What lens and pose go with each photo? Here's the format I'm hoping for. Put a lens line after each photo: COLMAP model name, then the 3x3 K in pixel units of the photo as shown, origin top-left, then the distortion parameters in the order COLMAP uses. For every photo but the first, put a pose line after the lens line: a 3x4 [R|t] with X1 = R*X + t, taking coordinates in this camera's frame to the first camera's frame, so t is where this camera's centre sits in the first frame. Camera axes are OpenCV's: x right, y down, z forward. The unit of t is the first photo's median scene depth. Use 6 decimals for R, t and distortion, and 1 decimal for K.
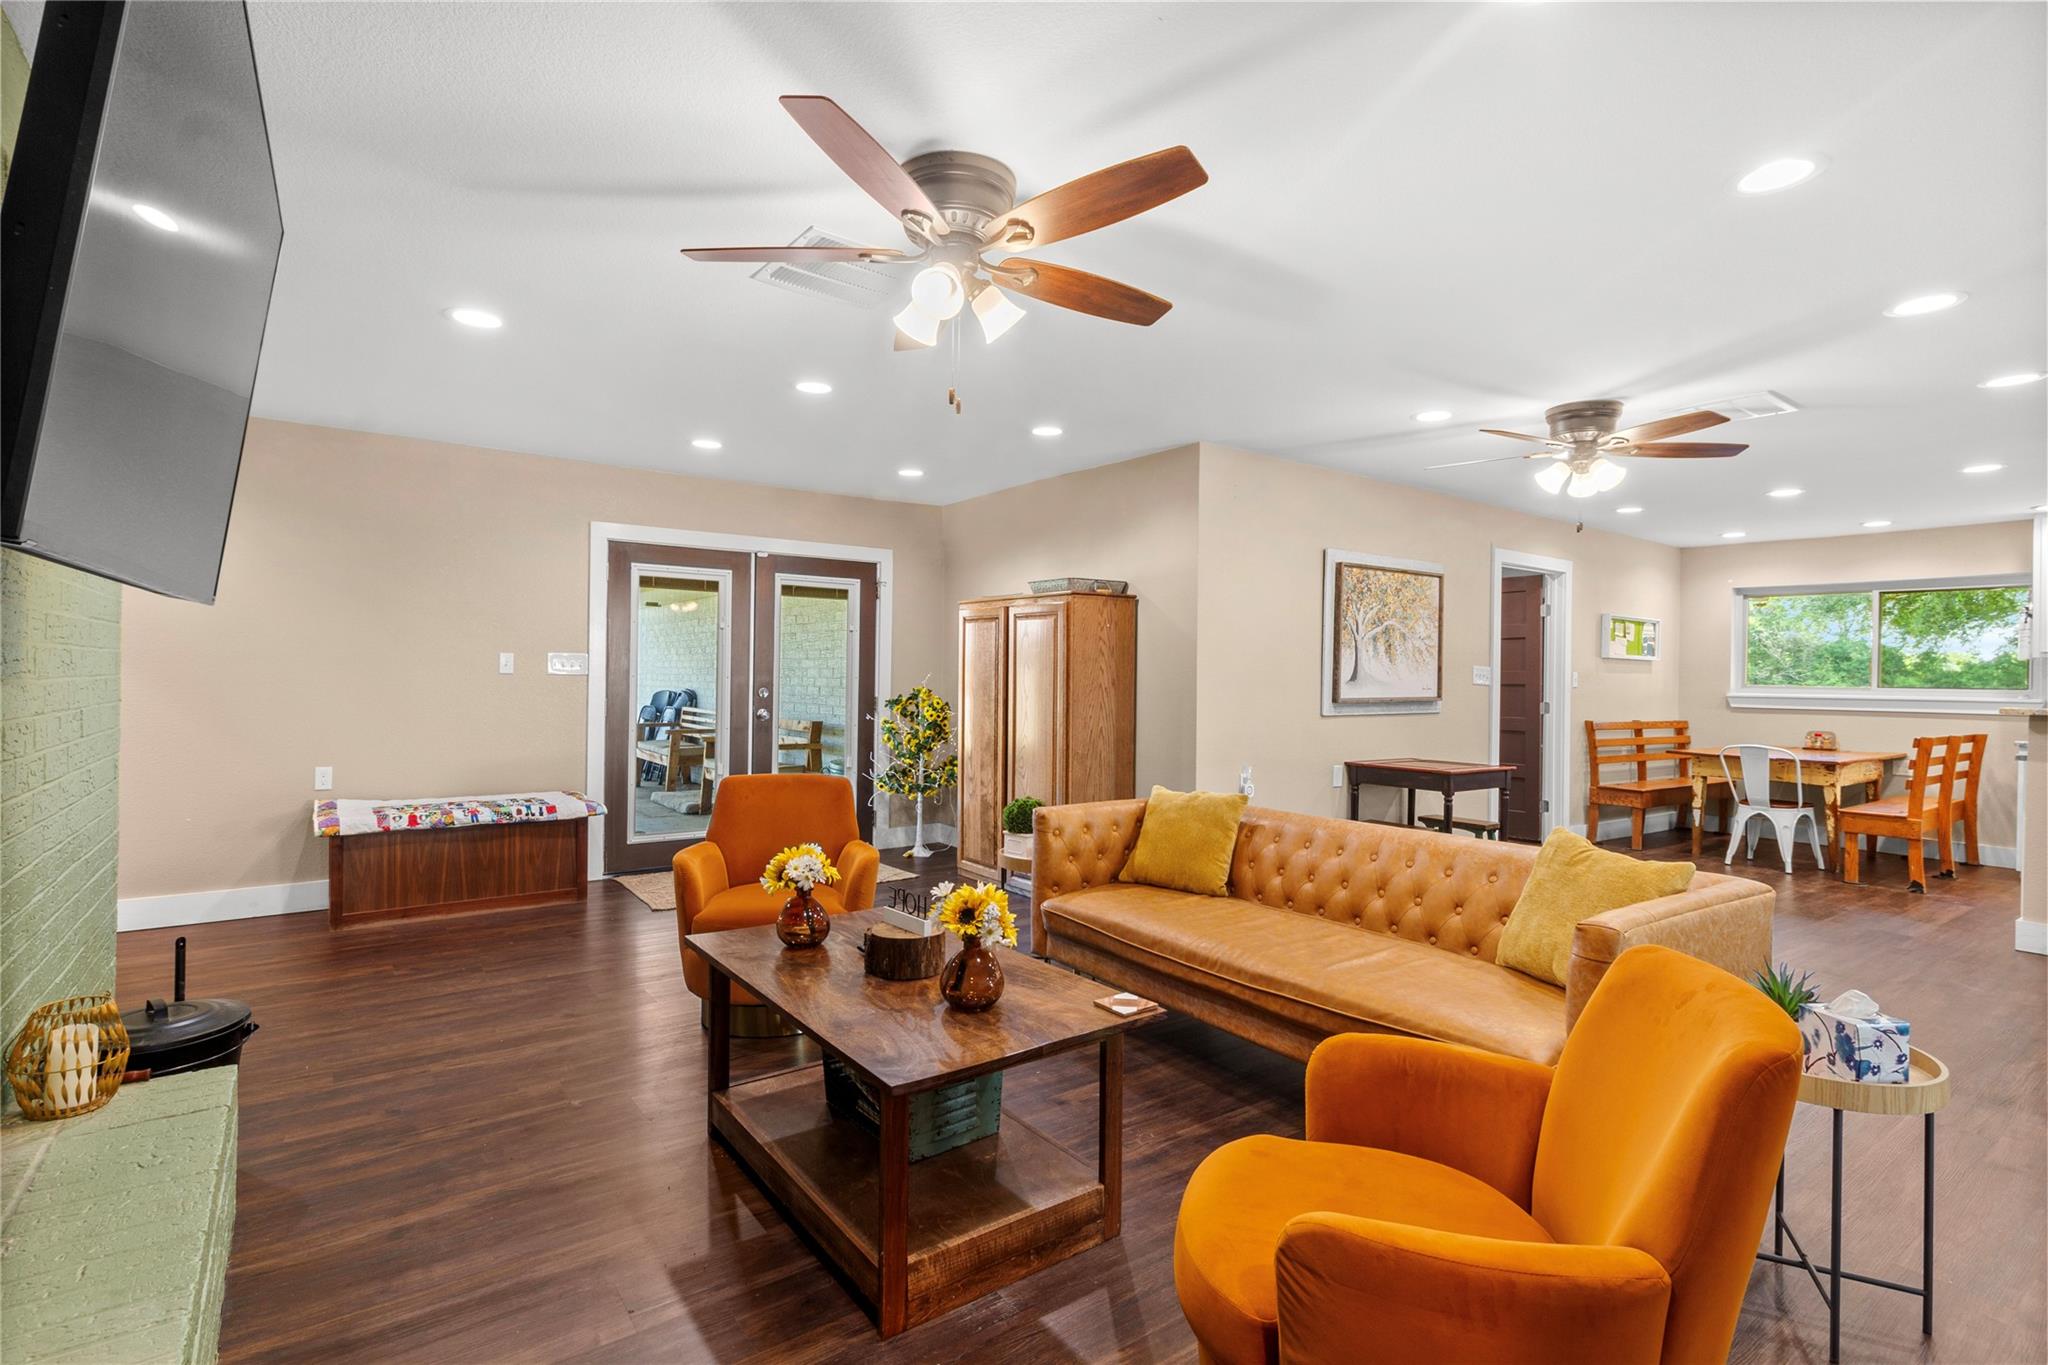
lens RADIAL K [[960.7, 0, 1043.4], [0, 960.7, 680.6], [0, 0, 1]] dist [-0.000682, 0.002037]
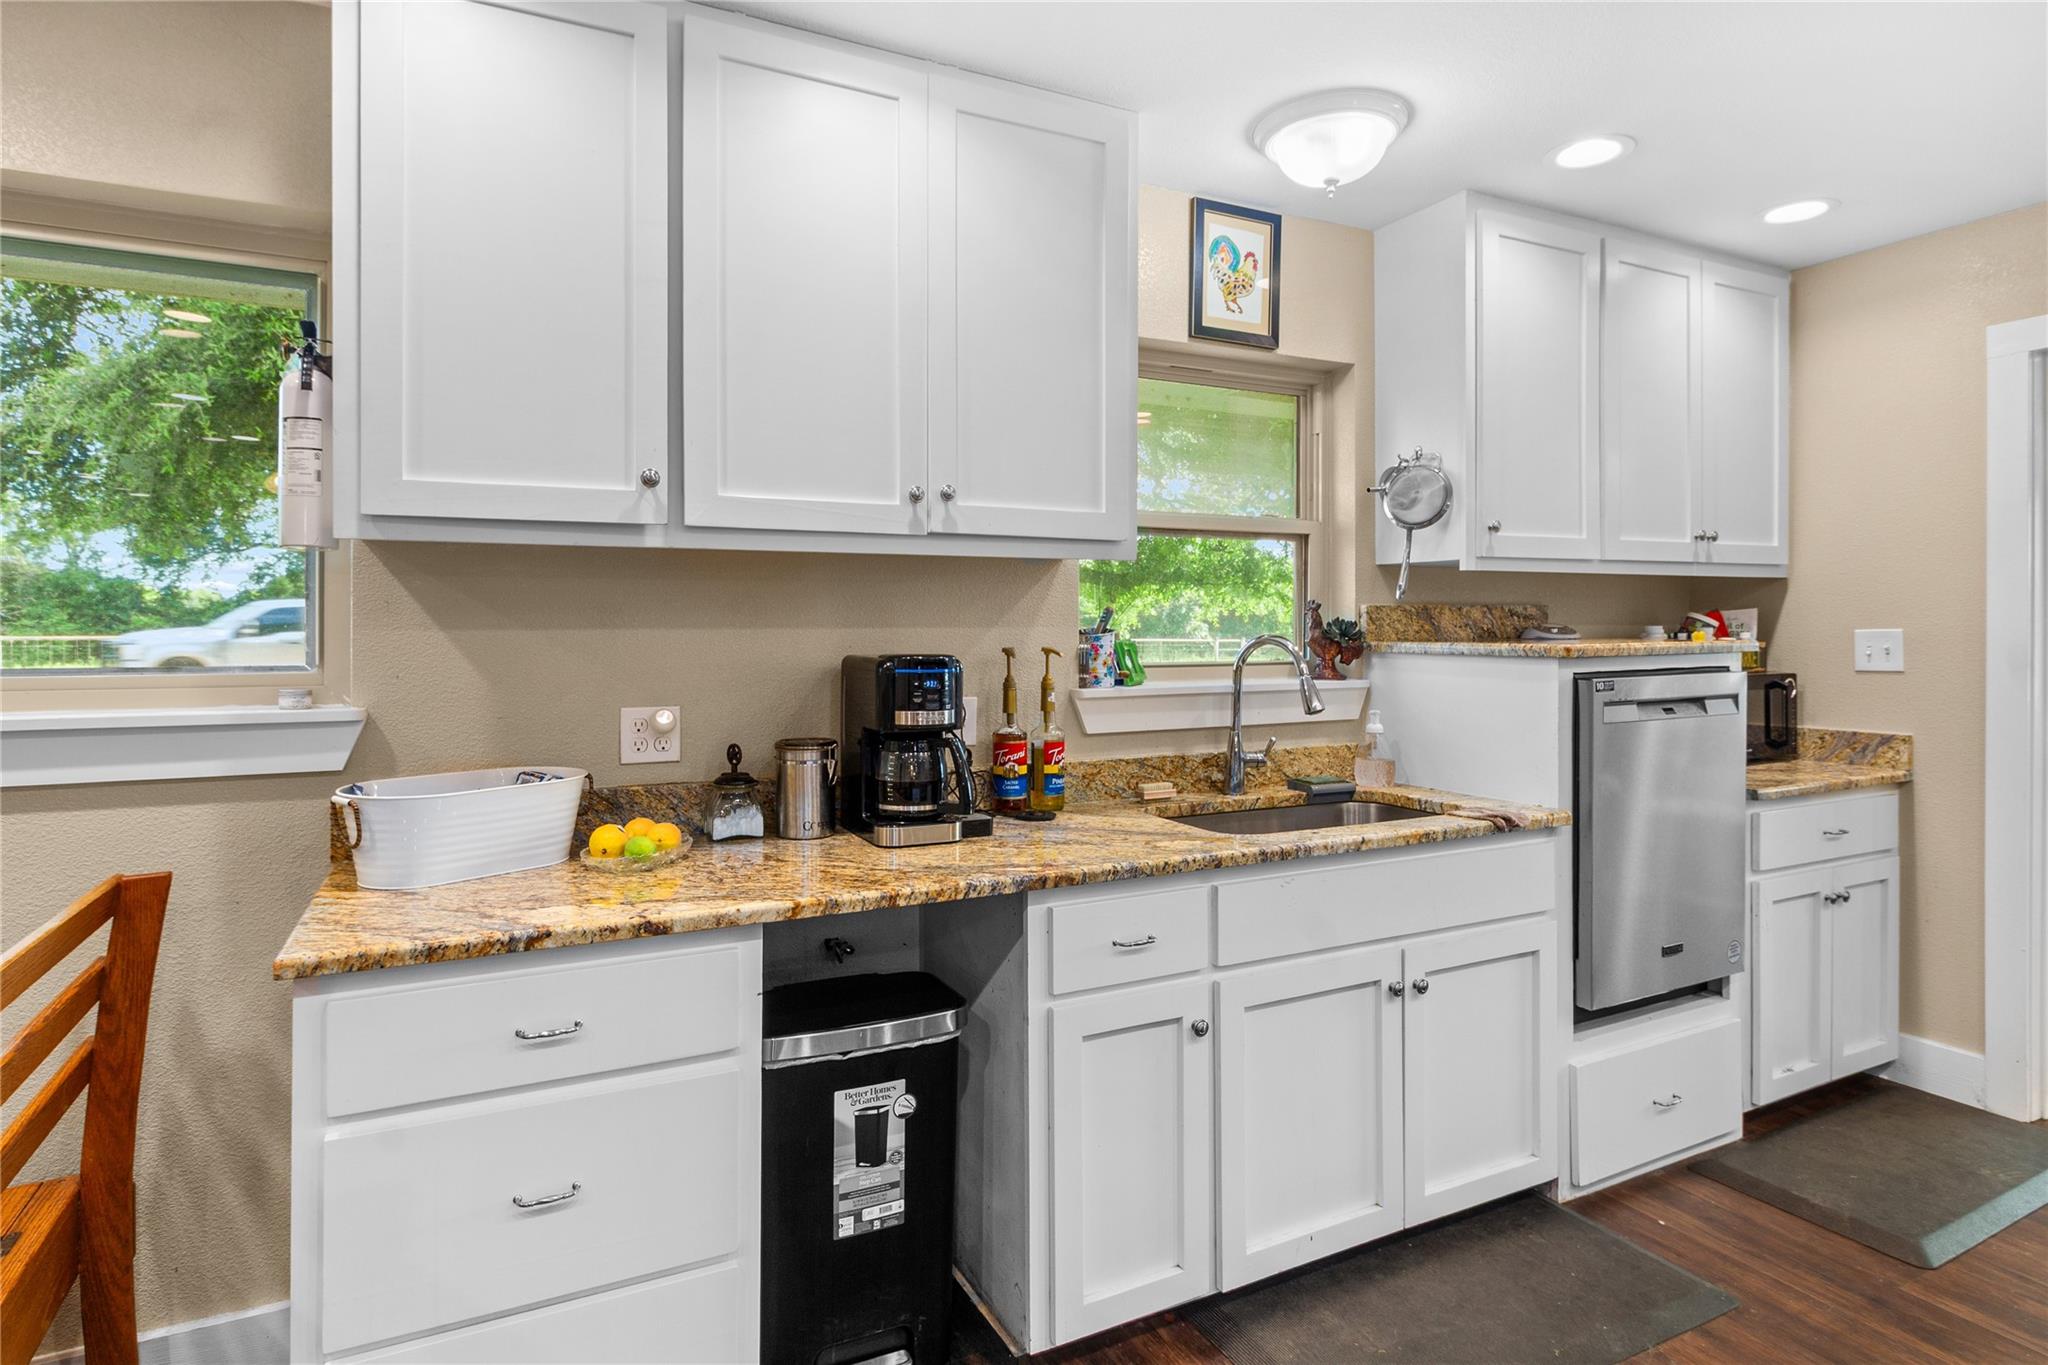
lens RADIAL K [[1109.0, 0, 1034.6], [0, 1109.0, 625.4], [0, 0, 1]] dist [-0.001118, -0.002370]
pose [[0.166006, -0.010185, 0.986072, 0.884248], [0.004047, 0.999945, 0.009646, -0.005876], [-0.986117, 0.002390, 0.166038, 0.880373]]
